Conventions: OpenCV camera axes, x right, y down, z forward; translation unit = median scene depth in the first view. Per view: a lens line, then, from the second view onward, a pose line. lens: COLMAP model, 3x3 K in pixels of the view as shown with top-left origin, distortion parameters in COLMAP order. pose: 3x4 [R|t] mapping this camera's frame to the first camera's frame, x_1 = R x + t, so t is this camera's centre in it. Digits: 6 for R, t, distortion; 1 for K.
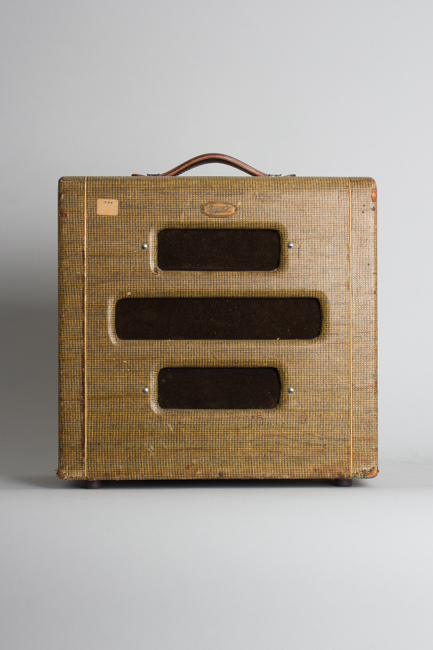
lens RADIAL K [[964.0, 0, 216.5], [0, 964.0, 325.0], [0, 0, 1]] dist [0.010138, 0.007752]
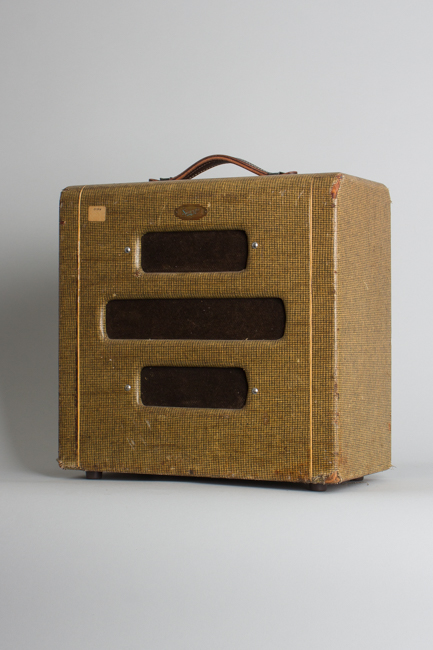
lens RADIAL K [[964.0, 0, 216.5], [0, 964.0, 325.0], [0, 0, 1]] dist [0.010138, 0.007752]
pose [[0.939153, 0.000835, -0.343499, 0.374158], [0.000783, 0.999989, 0.004570, -0.004787], [0.343499, -0.004561, 0.939142, 0.051455]]
